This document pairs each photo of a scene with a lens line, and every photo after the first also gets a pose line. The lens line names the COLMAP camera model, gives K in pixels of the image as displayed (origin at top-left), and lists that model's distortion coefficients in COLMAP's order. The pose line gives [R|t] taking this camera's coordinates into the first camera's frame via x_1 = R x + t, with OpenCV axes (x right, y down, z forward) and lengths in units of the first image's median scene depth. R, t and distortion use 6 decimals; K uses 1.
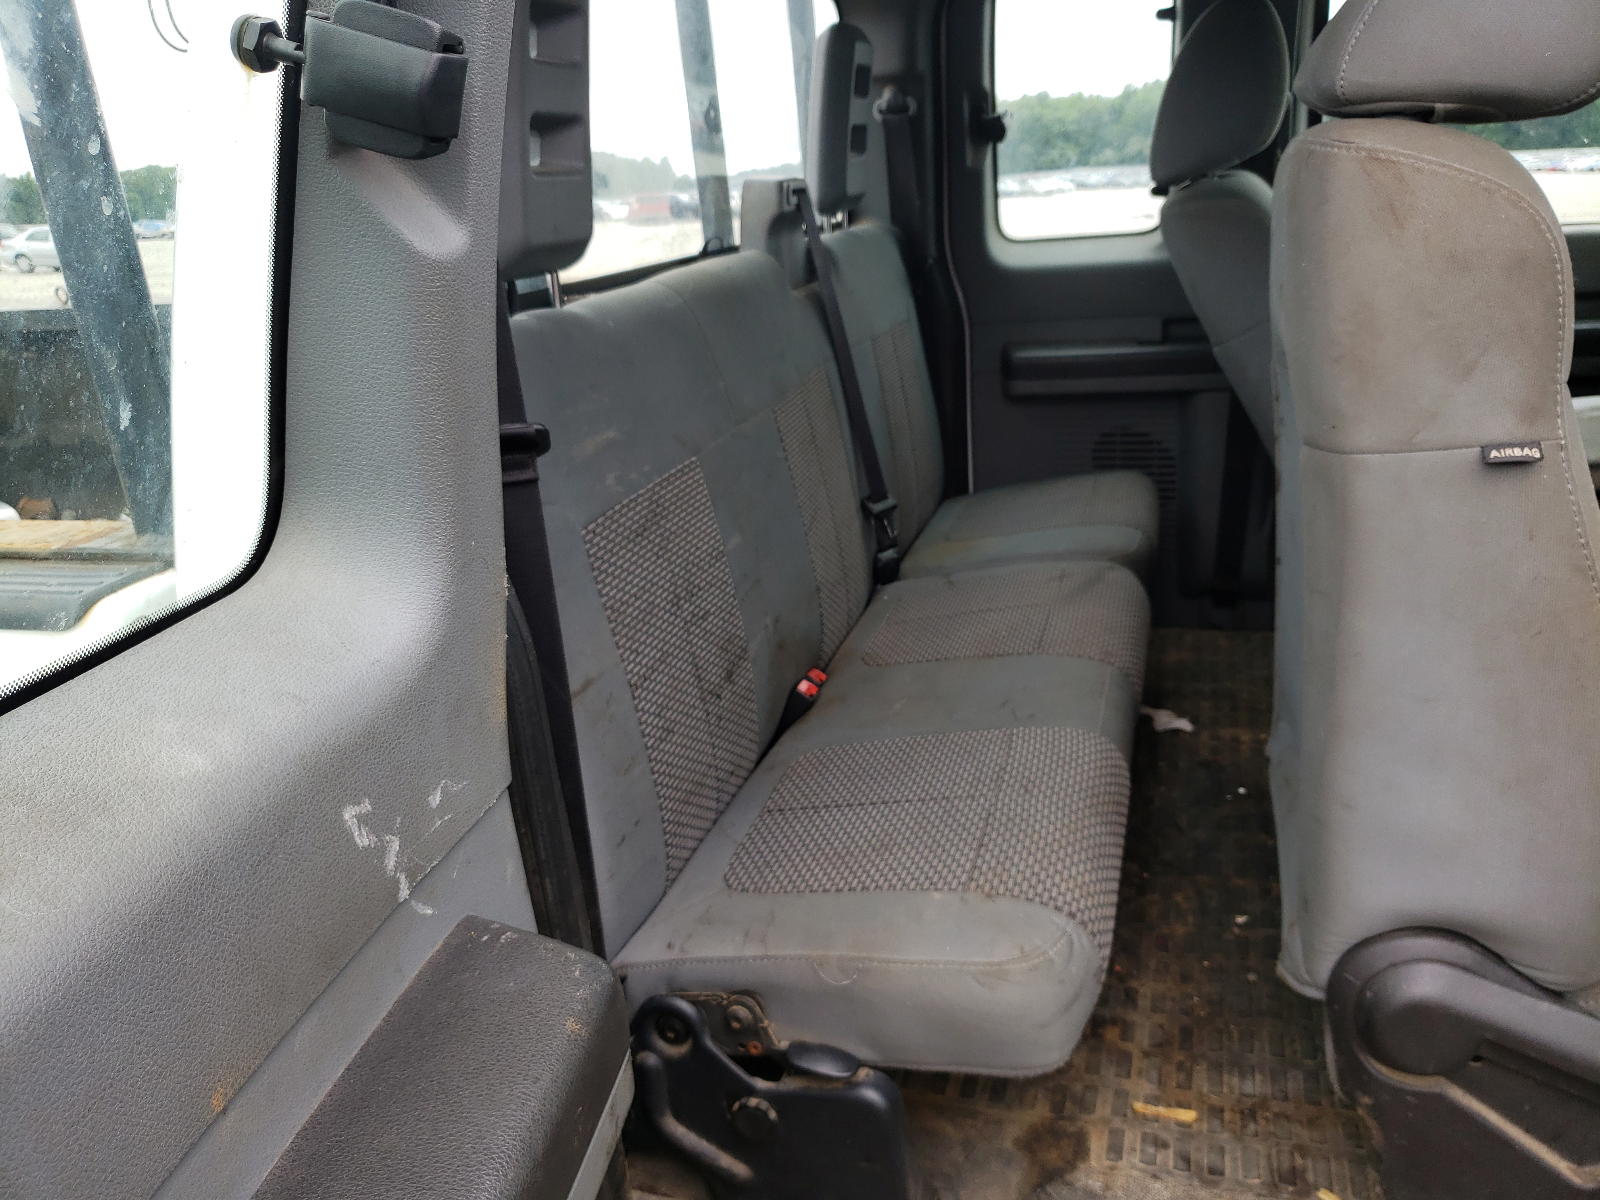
lens RADIAL K [[1189.9, 0, 800.0], [0, 1189.9, 600.0], [0, 0, 1]] dist [0.005763, 0.007026]
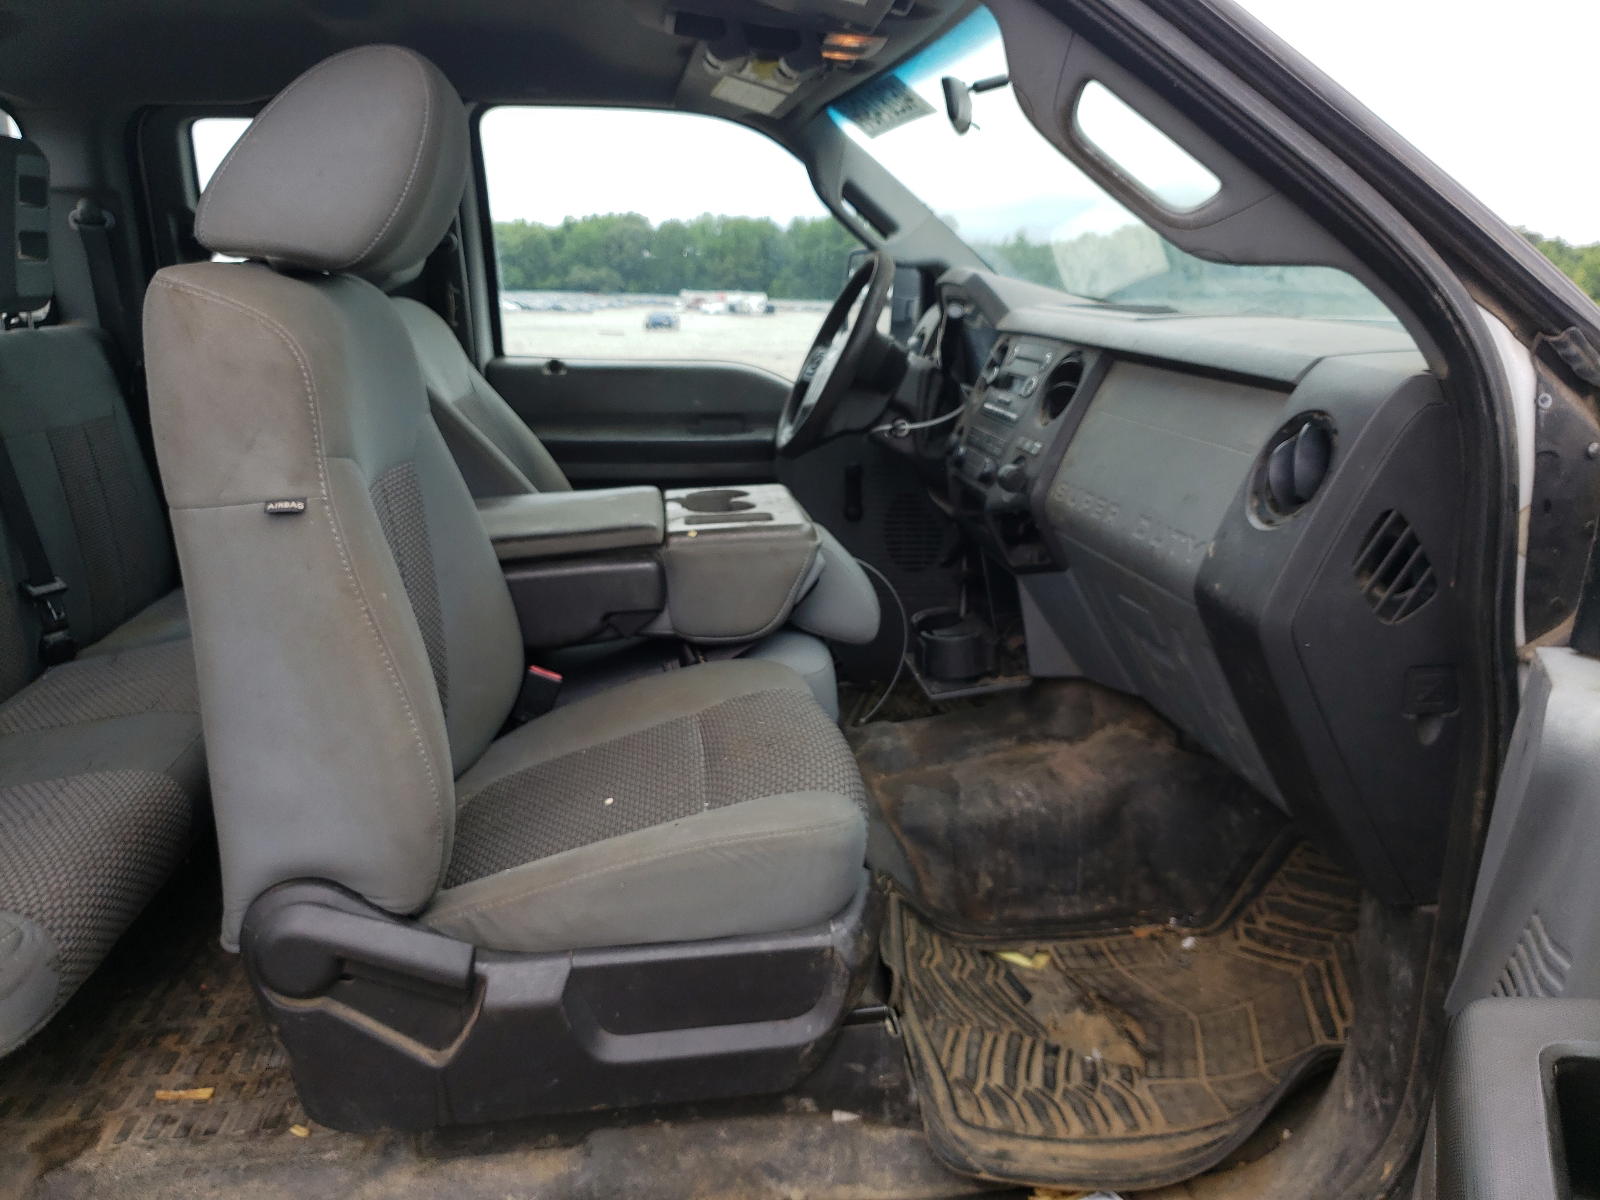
lens RADIAL K [[1229.1, 0, 800.0], [0, 1229.1, 600.0], [0, 0, 1]] dist [0.010985, 0.003217]
pose [[0.929352, -0.025905, 0.368286, 0.436978], [0.062715, 0.994115, -0.088334, 0.102988], [-0.363830, 0.105190, 0.925507, -0.362065]]
